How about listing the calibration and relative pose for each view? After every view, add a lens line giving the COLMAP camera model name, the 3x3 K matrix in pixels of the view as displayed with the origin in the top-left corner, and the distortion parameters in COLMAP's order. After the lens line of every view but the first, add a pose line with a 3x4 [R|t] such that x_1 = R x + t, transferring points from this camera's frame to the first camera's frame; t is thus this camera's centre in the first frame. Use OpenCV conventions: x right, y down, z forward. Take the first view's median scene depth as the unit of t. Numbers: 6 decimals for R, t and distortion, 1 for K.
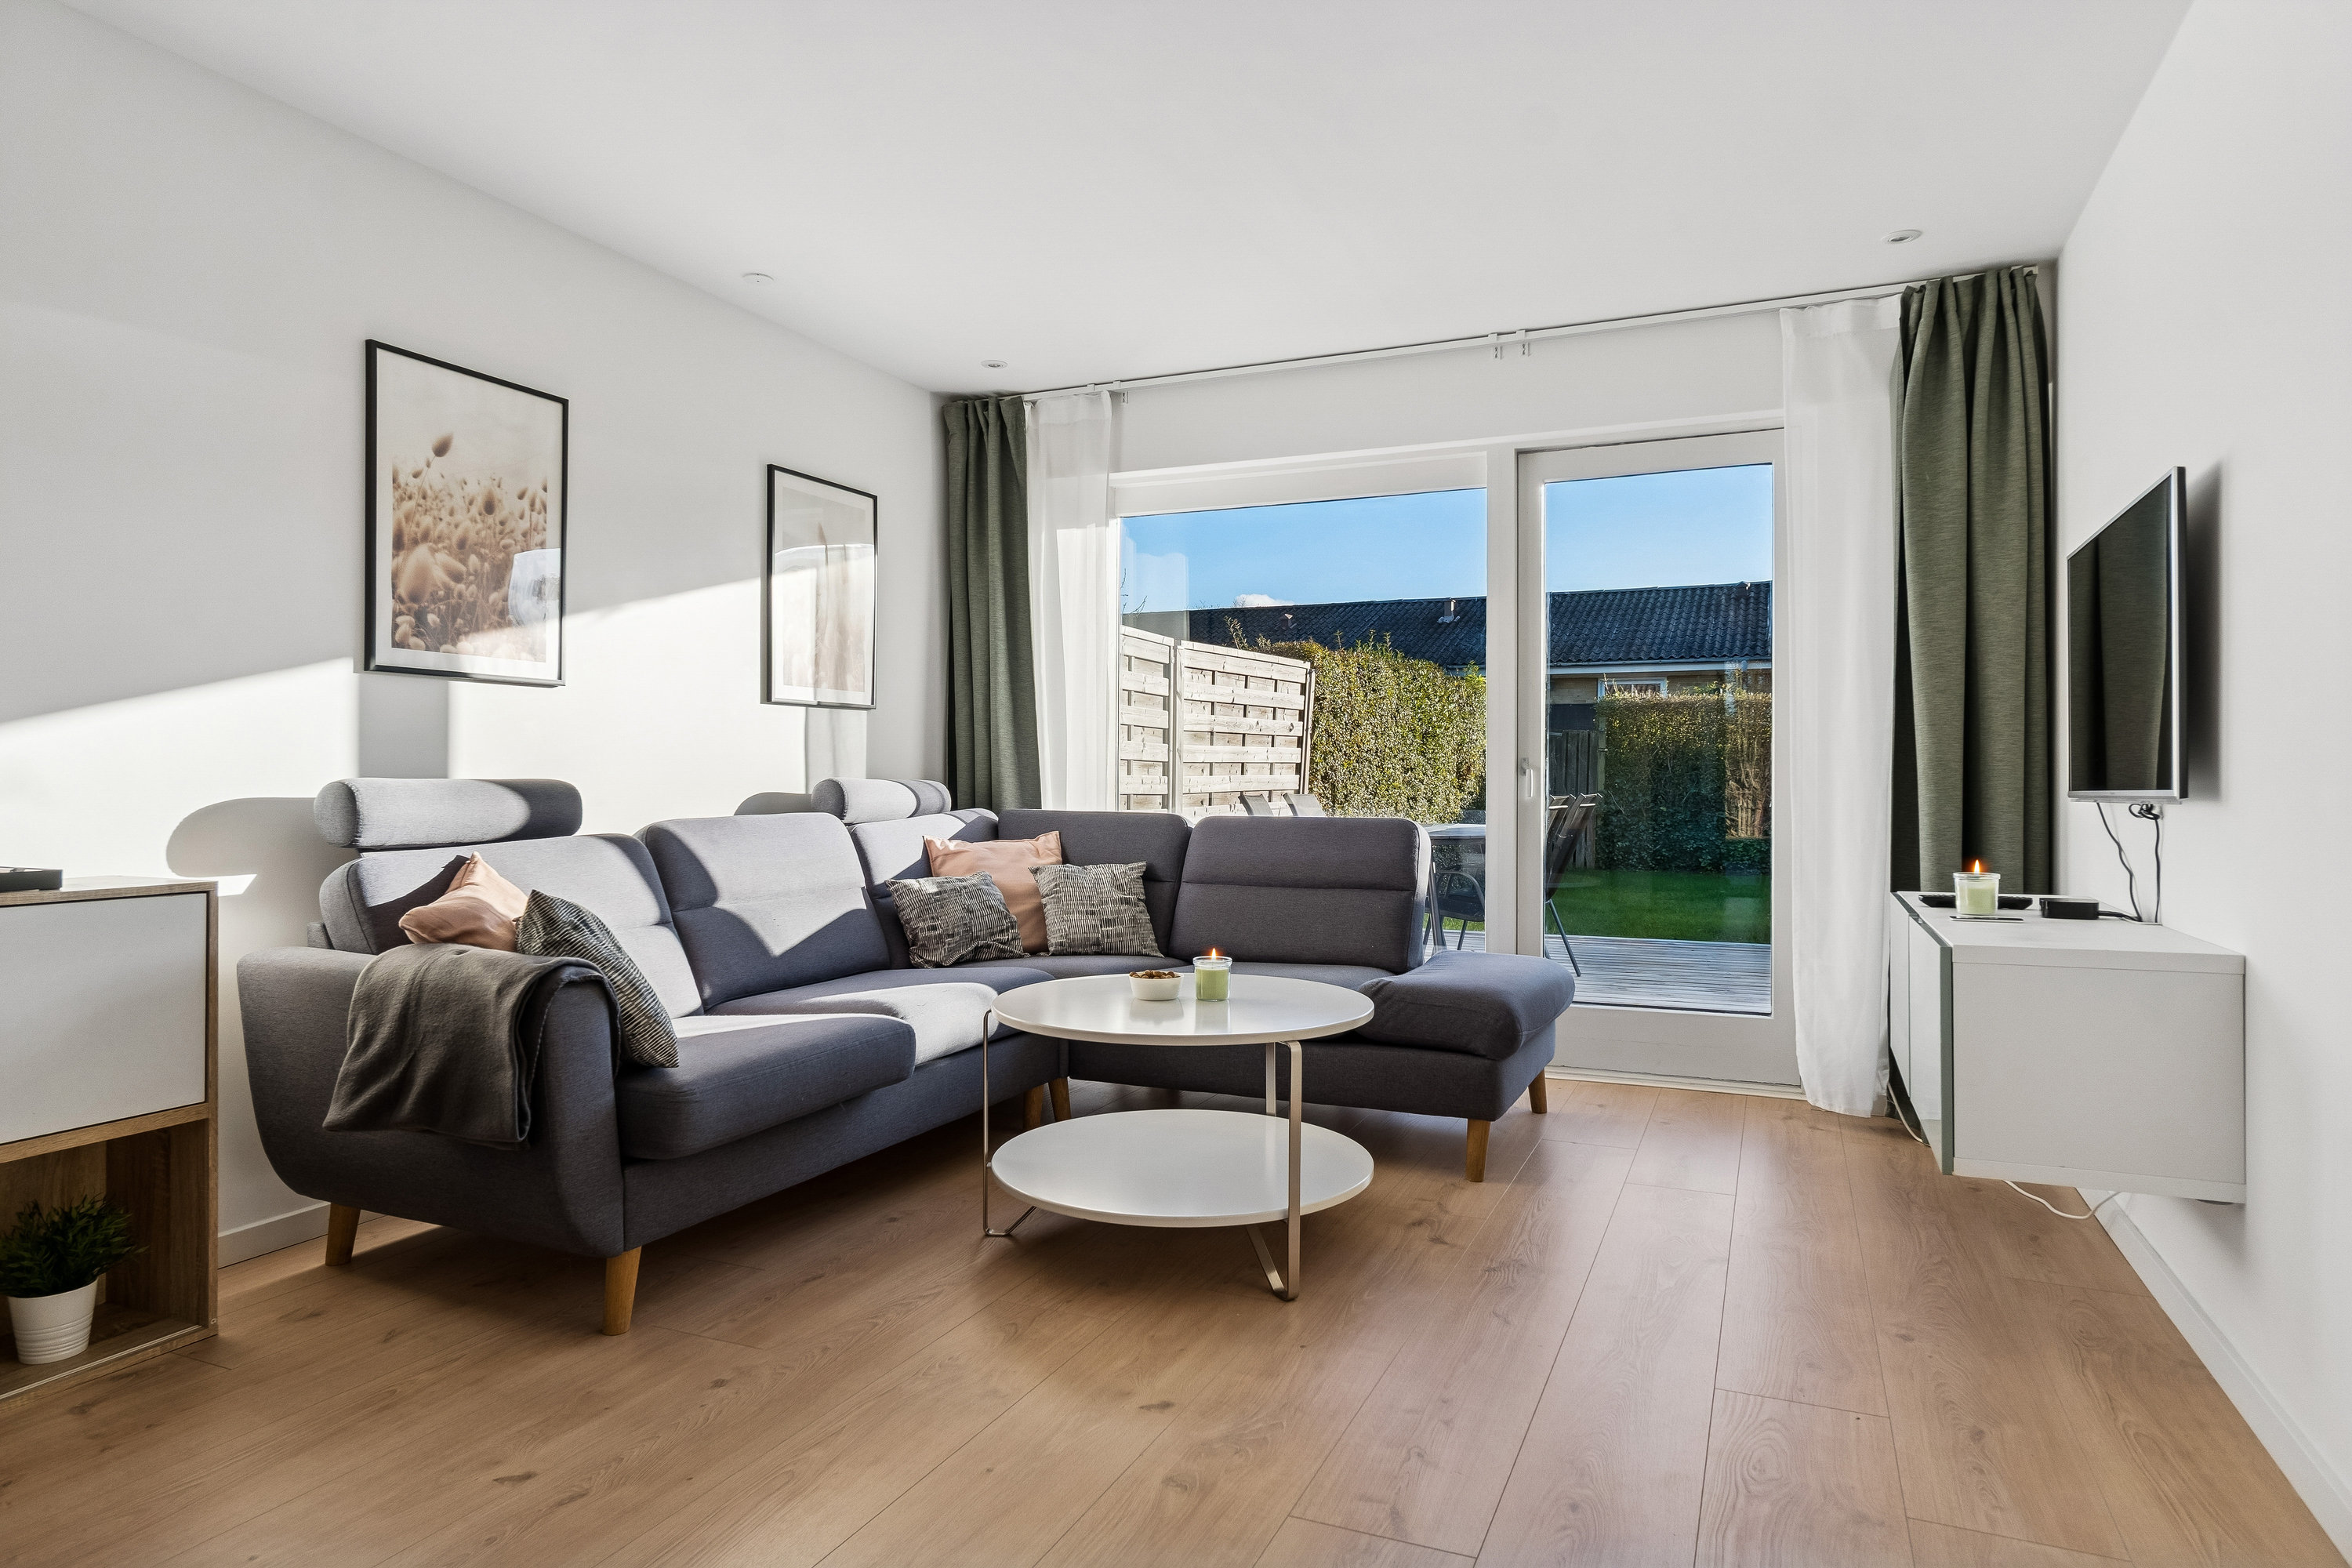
lens RADIAL K [[1375.4, 0, 1180.0], [0, 1375.4, 776.6], [0, 0, 1]] dist [-0.000442, 0.000214]
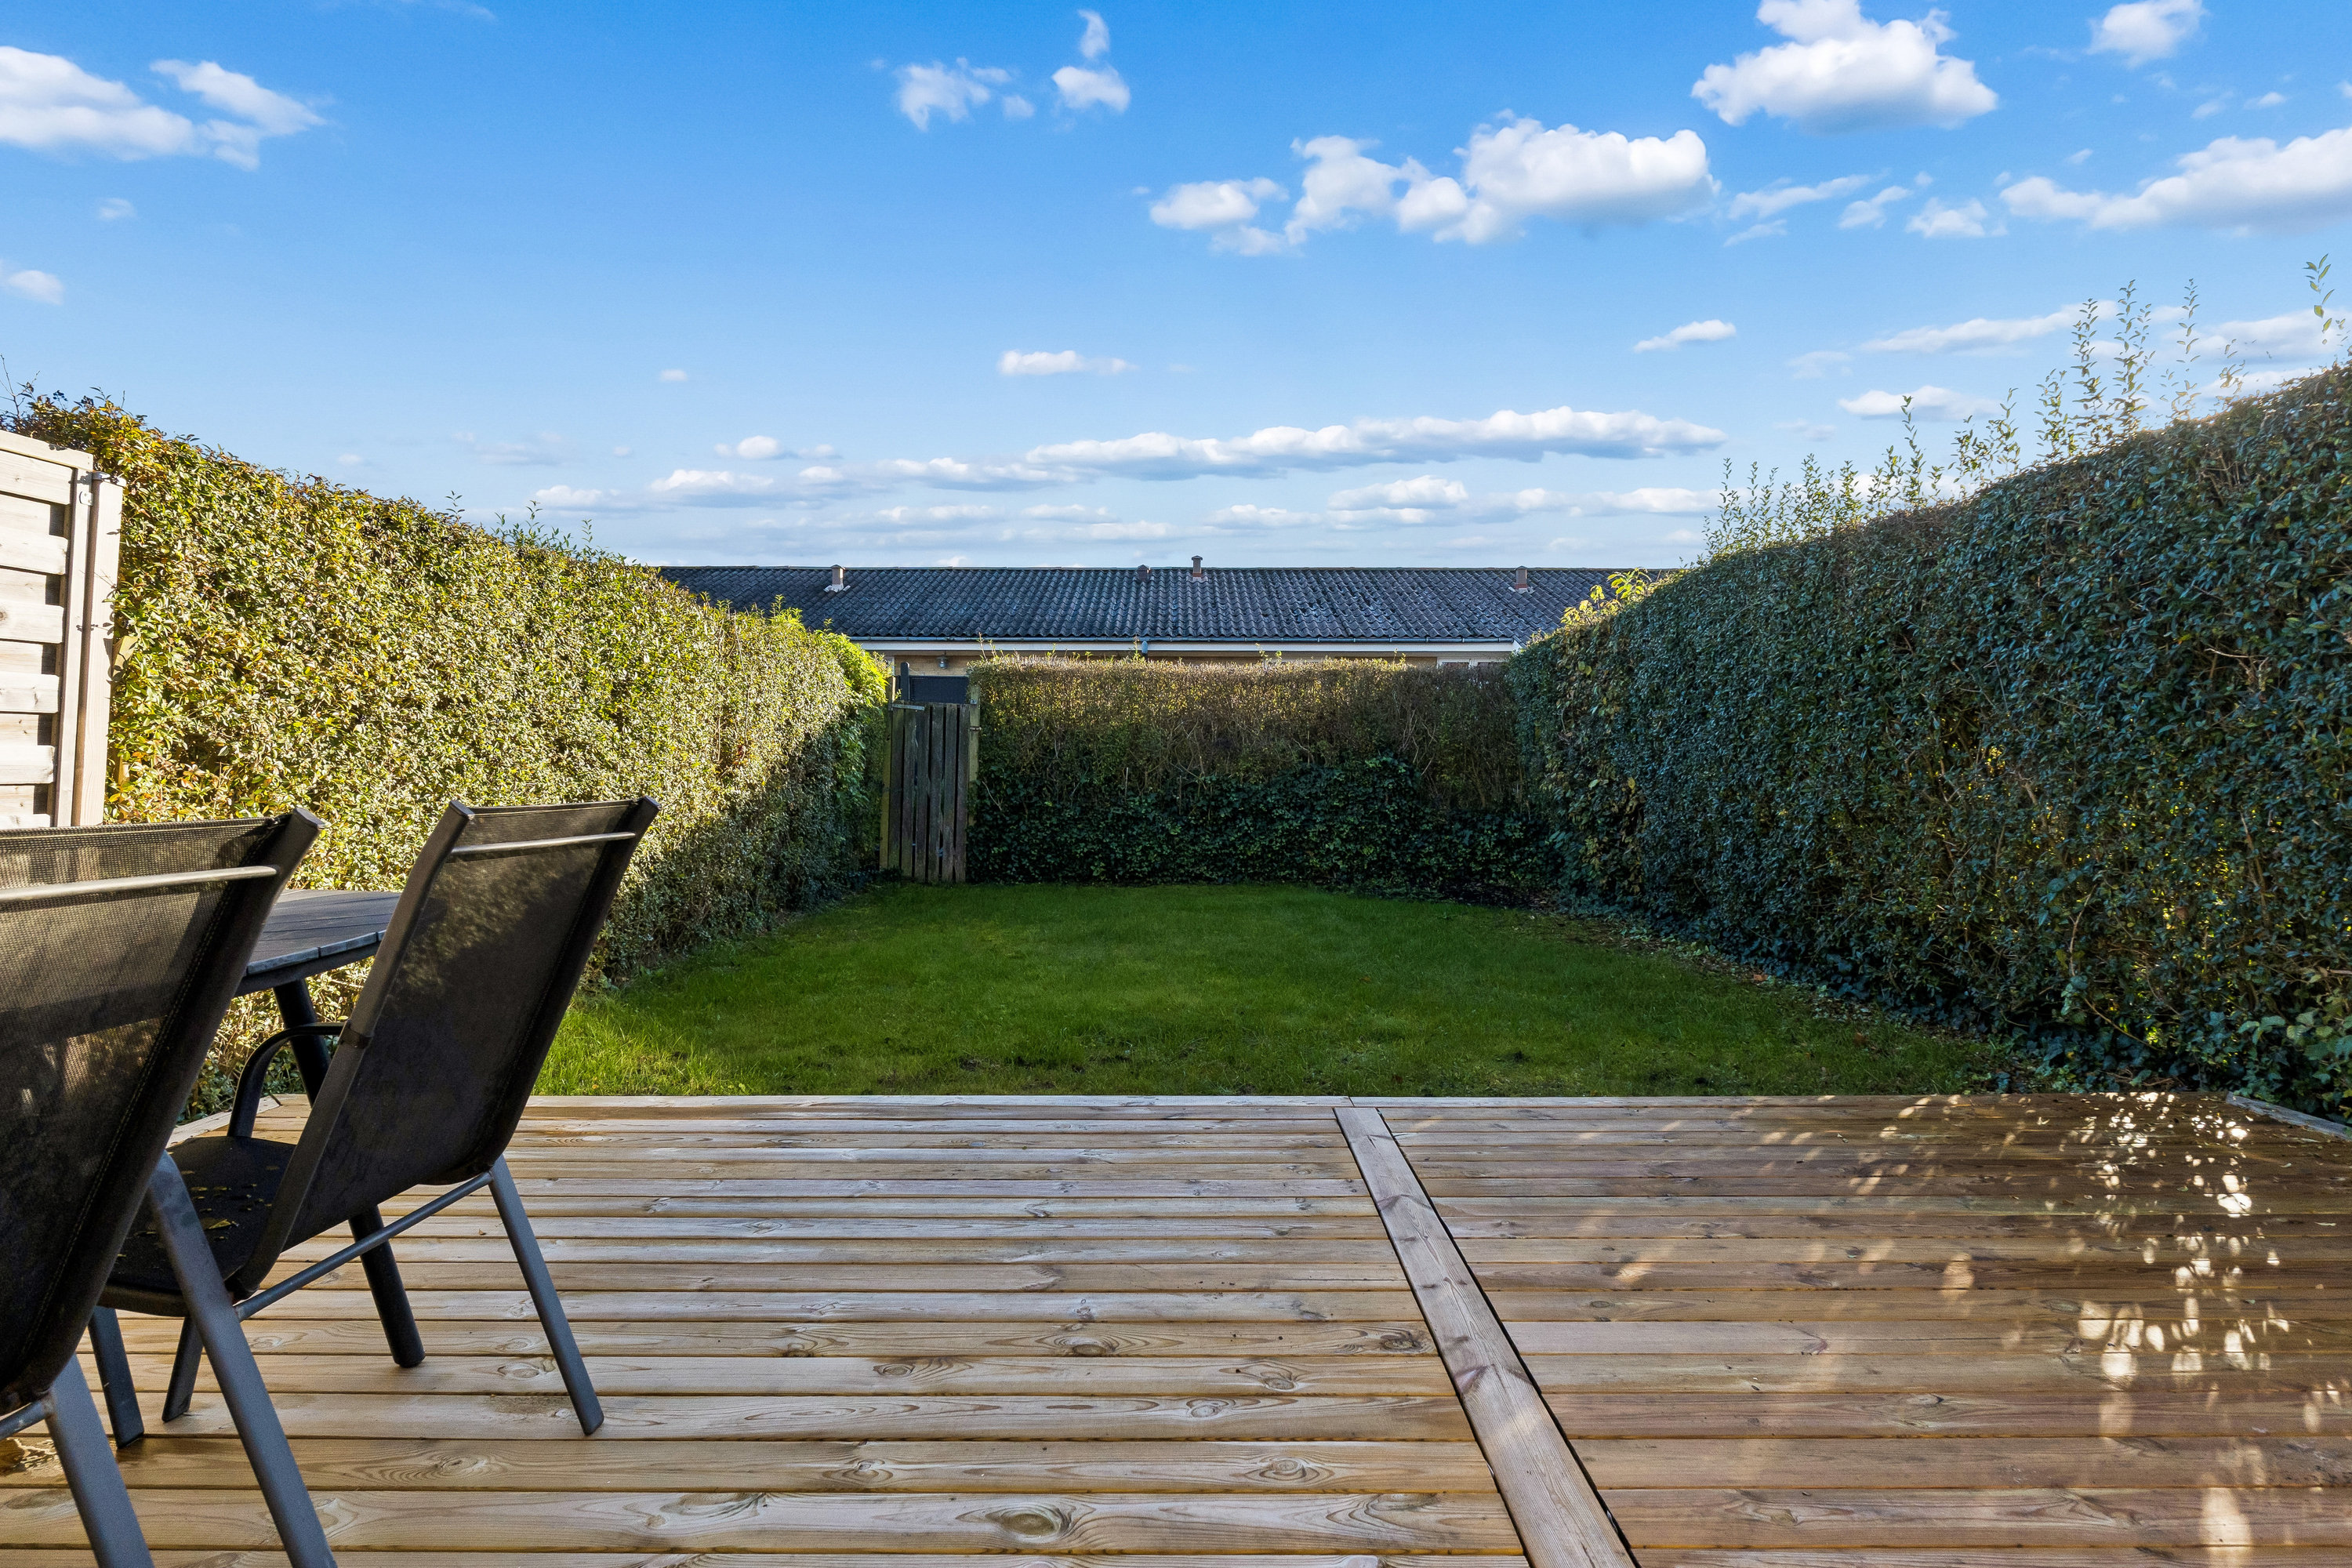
lens RADIAL K [[1286.7, 0, 1175.0], [0, 1286.7, 776.9], [0, 0, 1]] dist [-0.001283, -0.000038]
pose [[0.916325, -0.002889, 0.400425, 0.119618], [-0.000156, 0.999971, 0.007573, 0.002364], [-0.400436, -0.007002, 0.916298, 0.288340]]
